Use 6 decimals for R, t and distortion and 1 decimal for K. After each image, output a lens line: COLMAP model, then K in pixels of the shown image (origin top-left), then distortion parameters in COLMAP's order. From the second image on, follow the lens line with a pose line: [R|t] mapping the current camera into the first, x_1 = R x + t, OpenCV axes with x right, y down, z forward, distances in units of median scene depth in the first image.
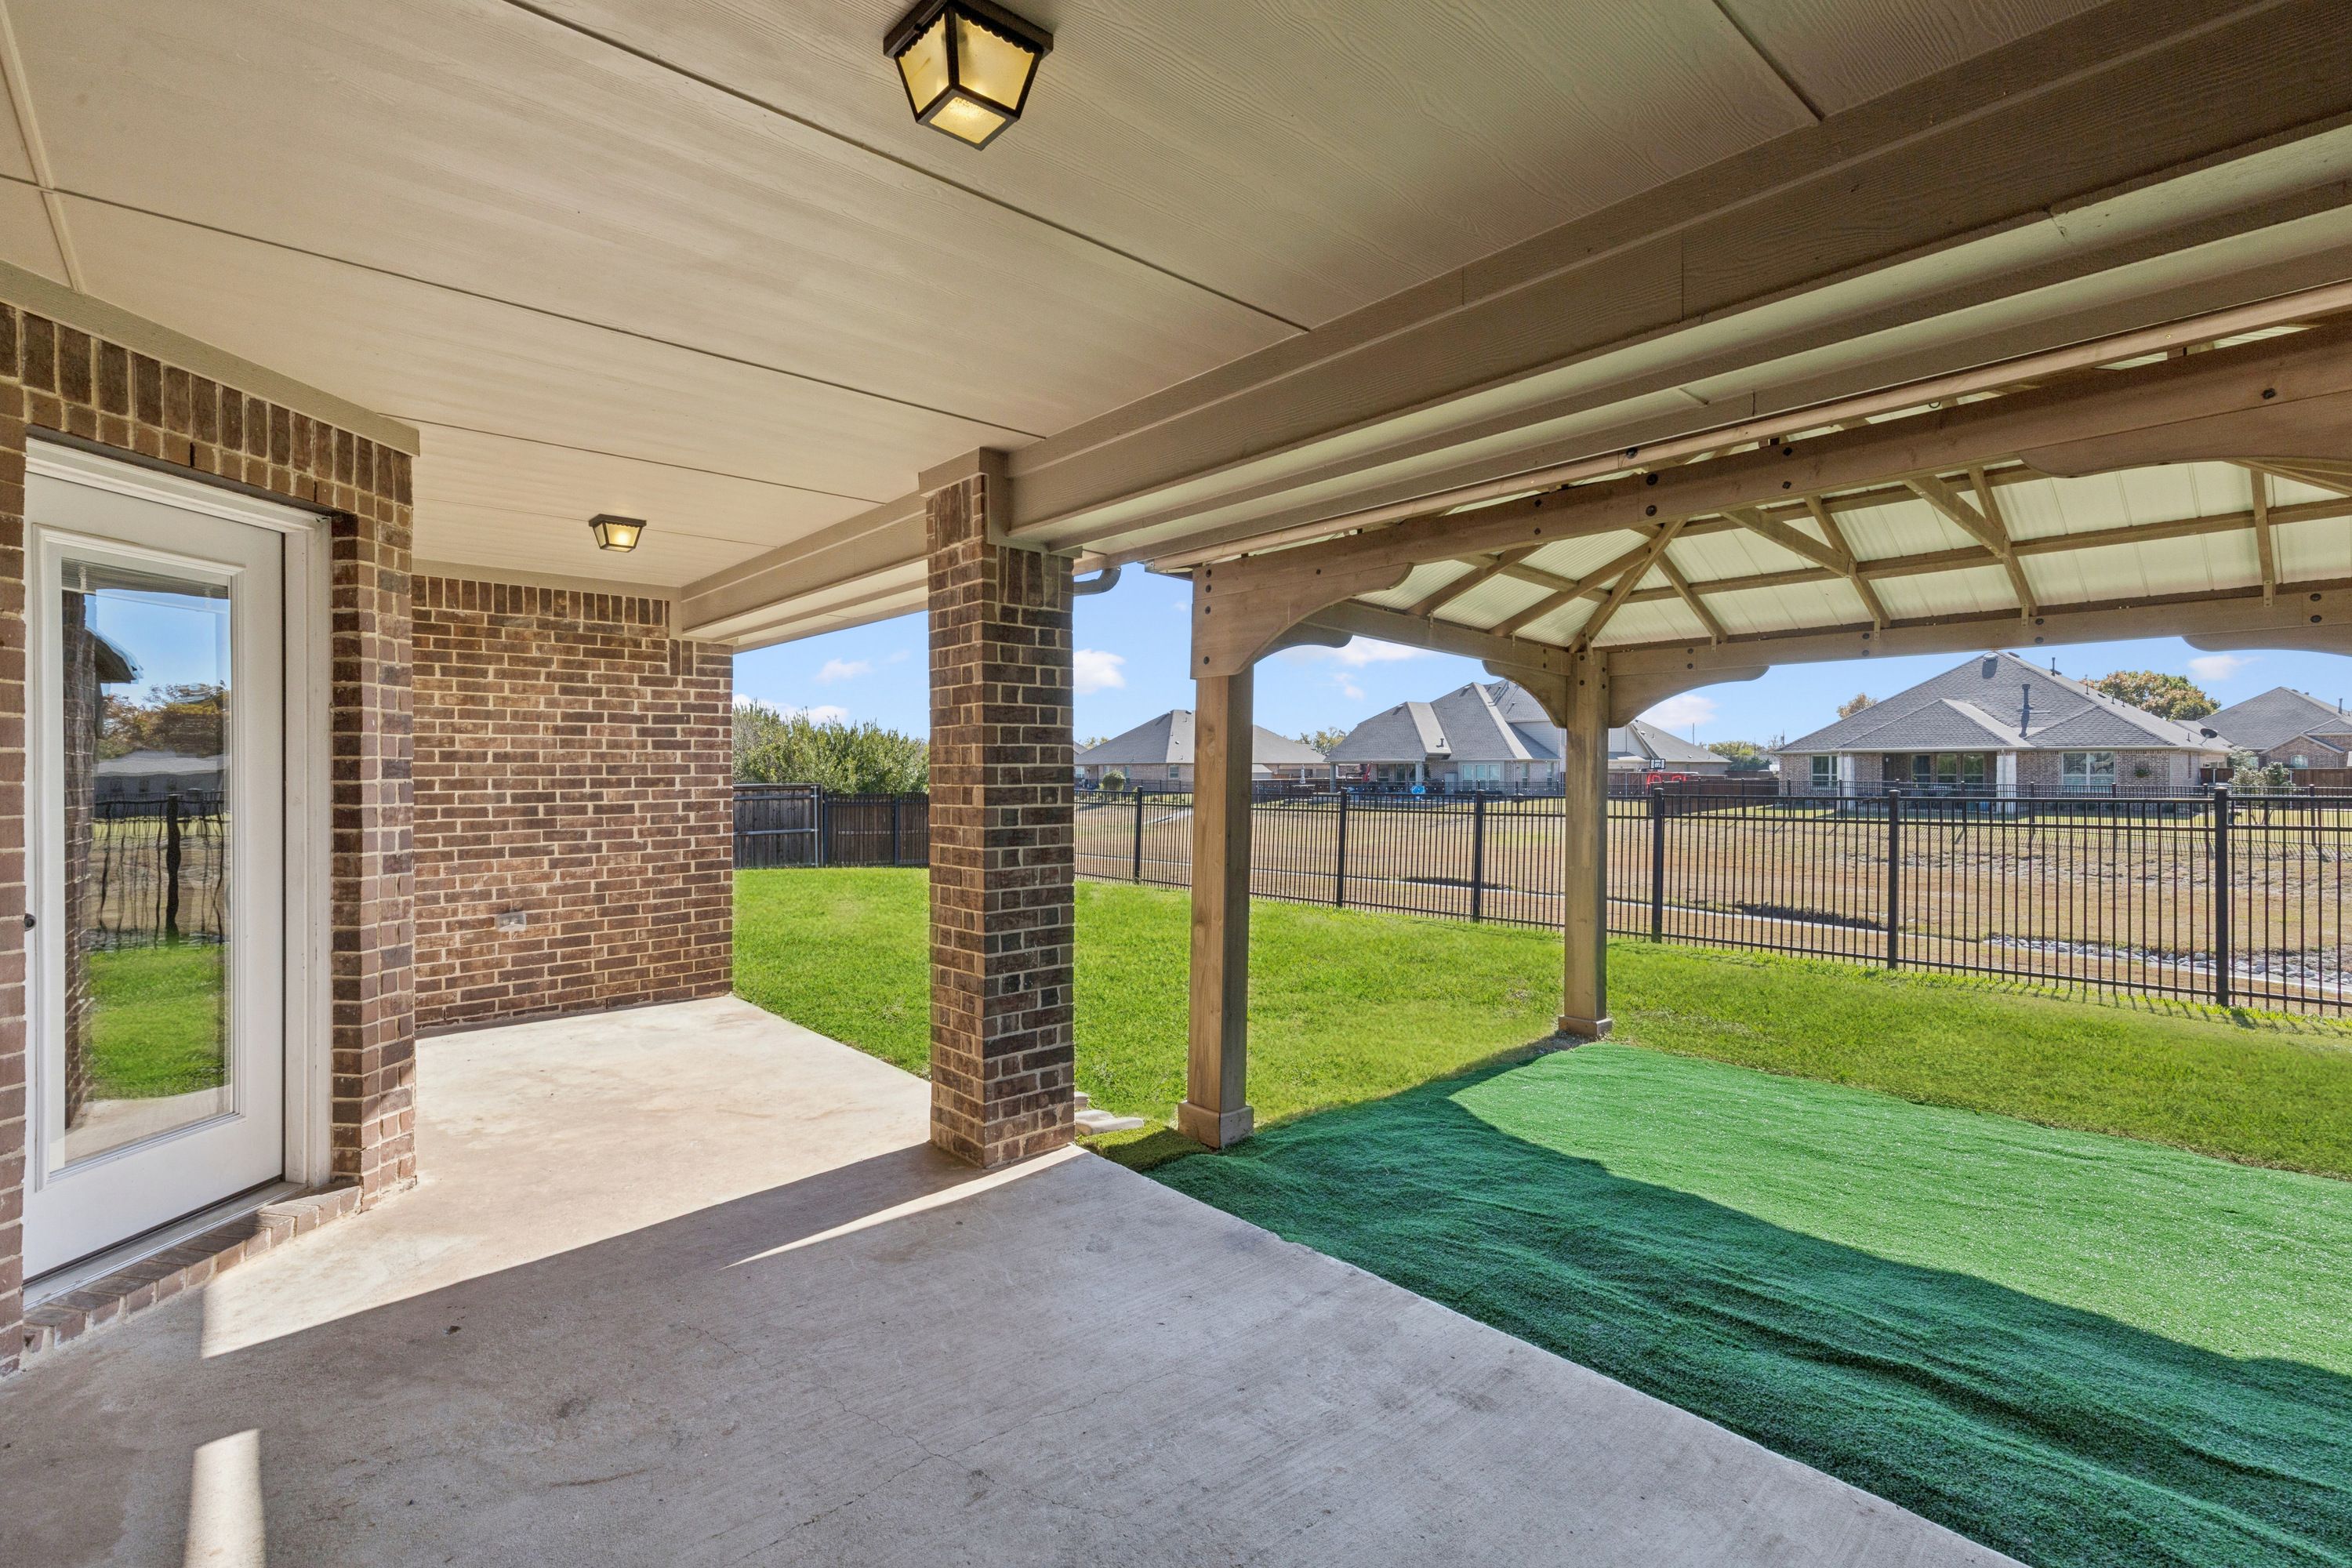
lens RADIAL K [[1090.1, 0, 1190.8], [0, 1090.1, 771.0], [0, 0, 1]] dist [0.012280, -0.001463]
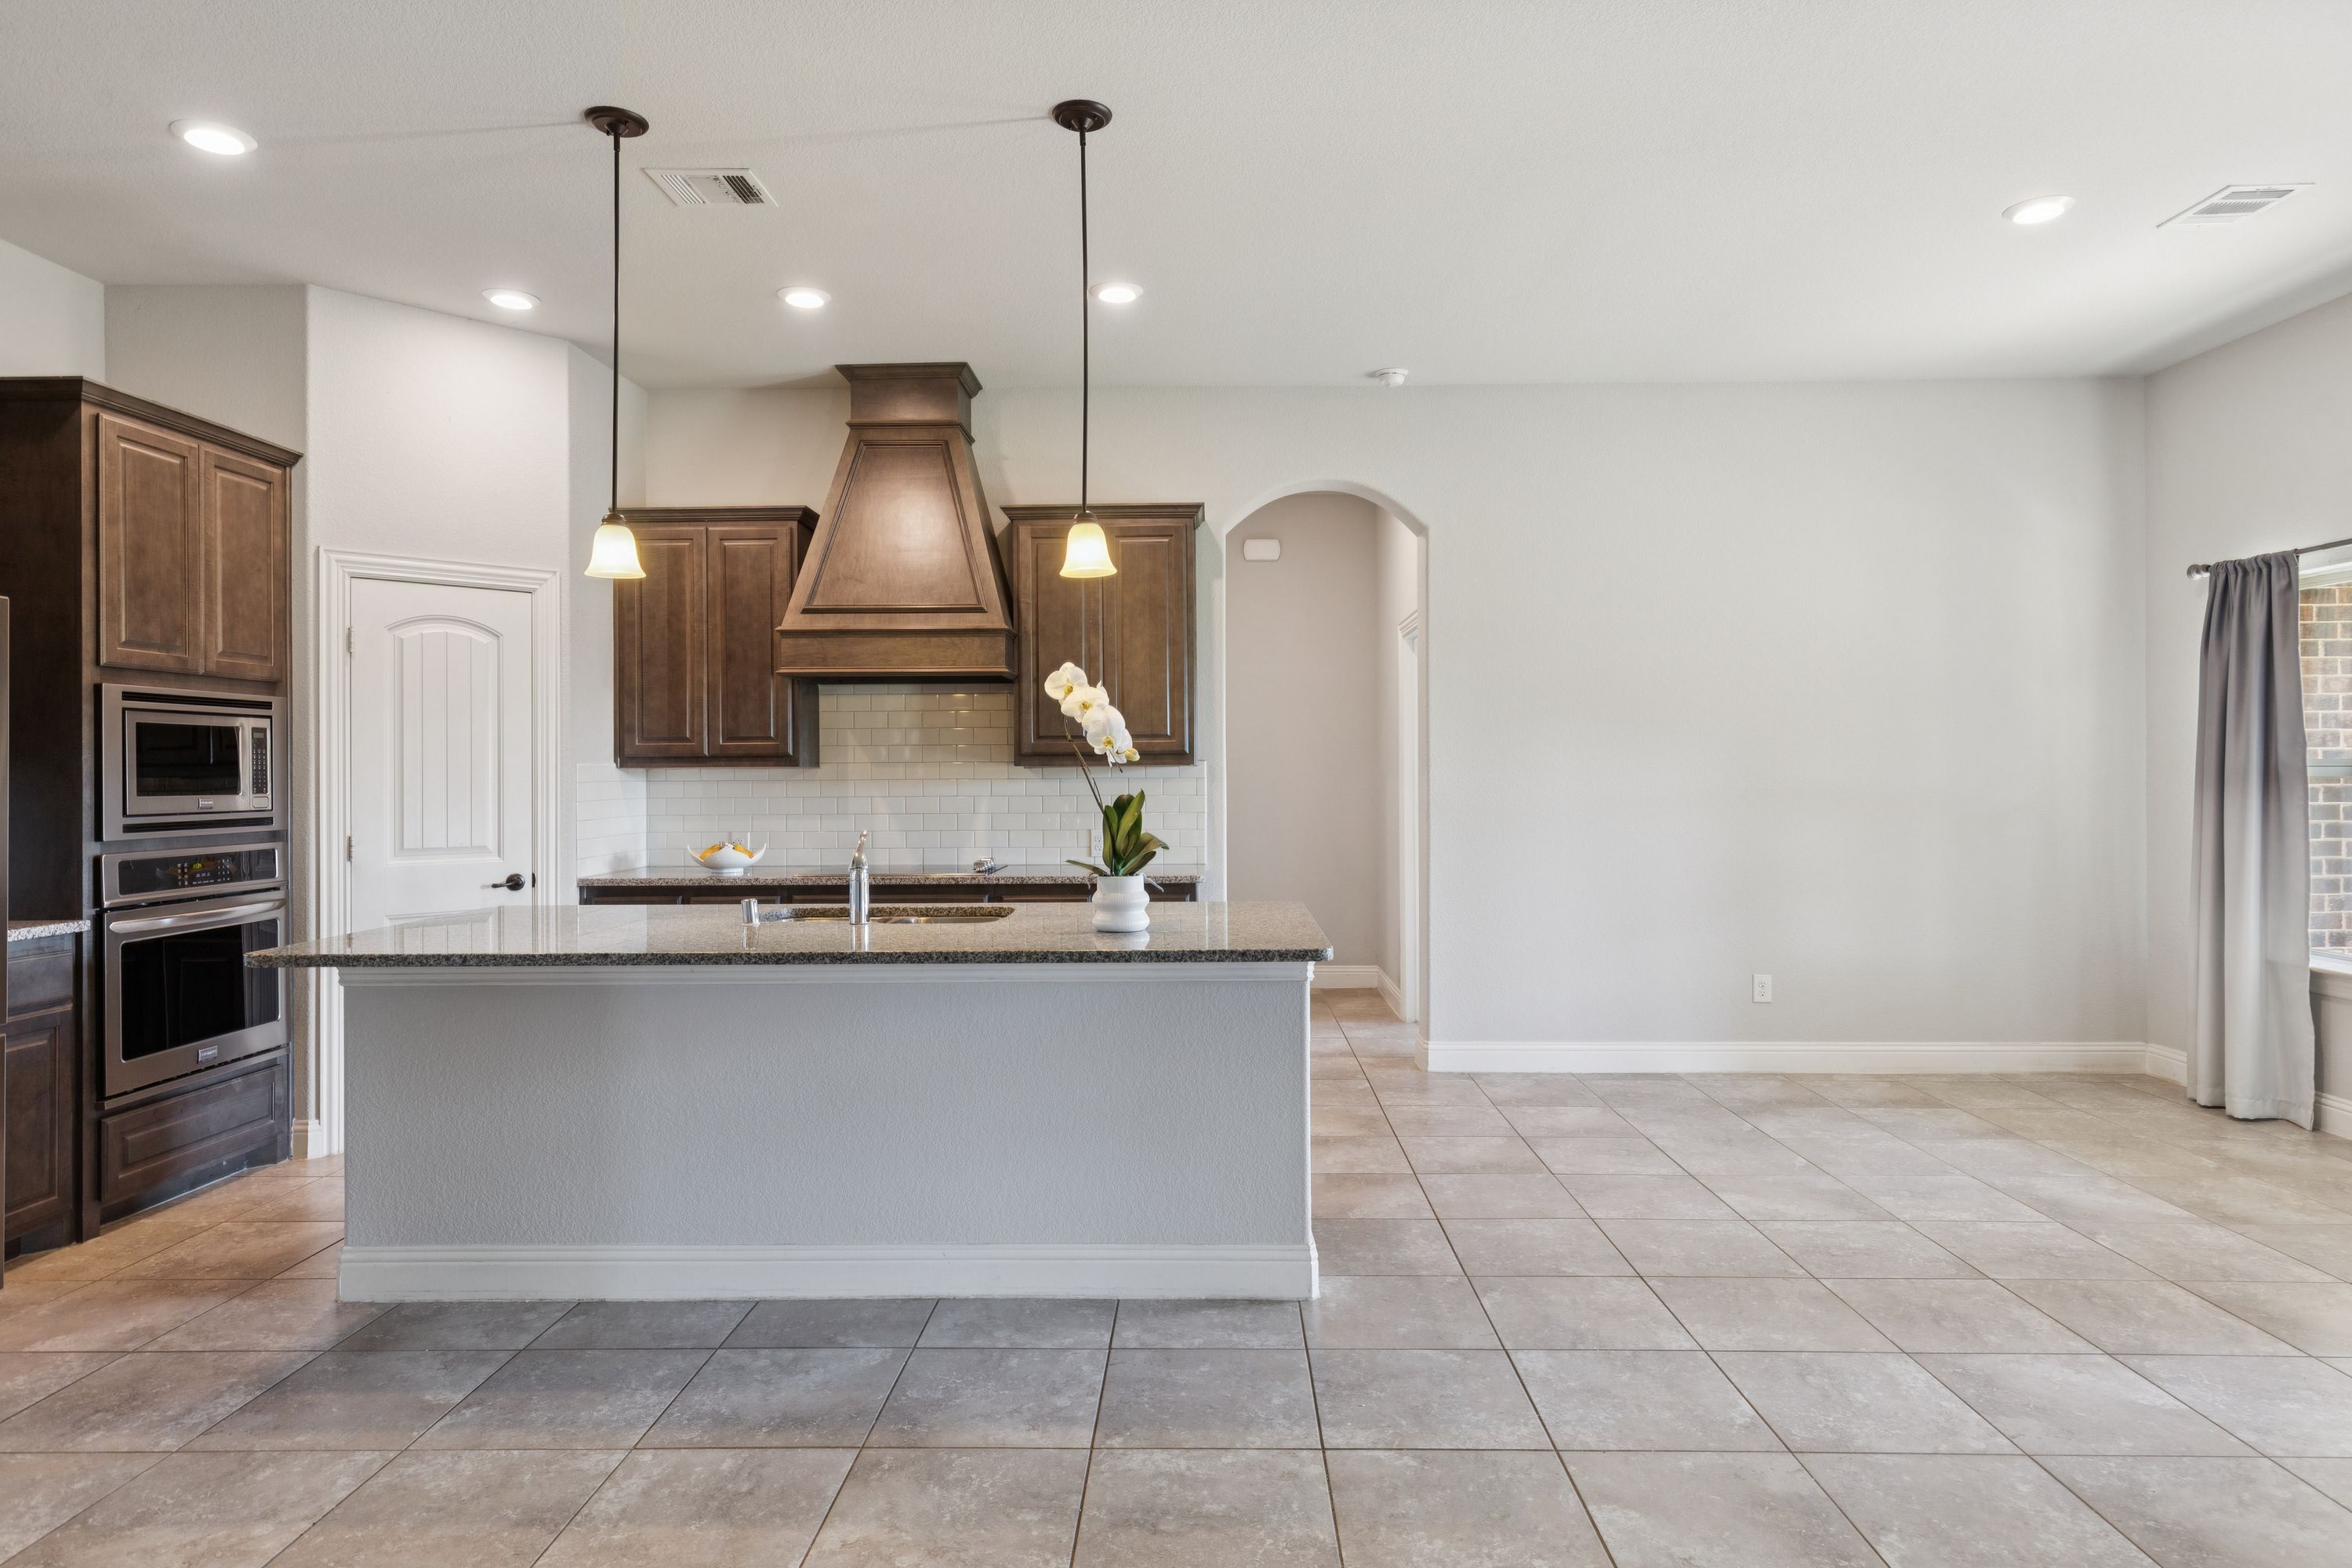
lens RADIAL K [[1333.9, 0, 1202.7], [0, 1333.9, 765.5], [0, 0, 1]] dist [0.008197, 0.000691]
pose [[0.733583, -0.000841, -0.679600, -0.558172], [0.000072, 0.999999, -0.001160, -0.006221], [0.679600, 0.000802, 0.733582, -0.223392]]
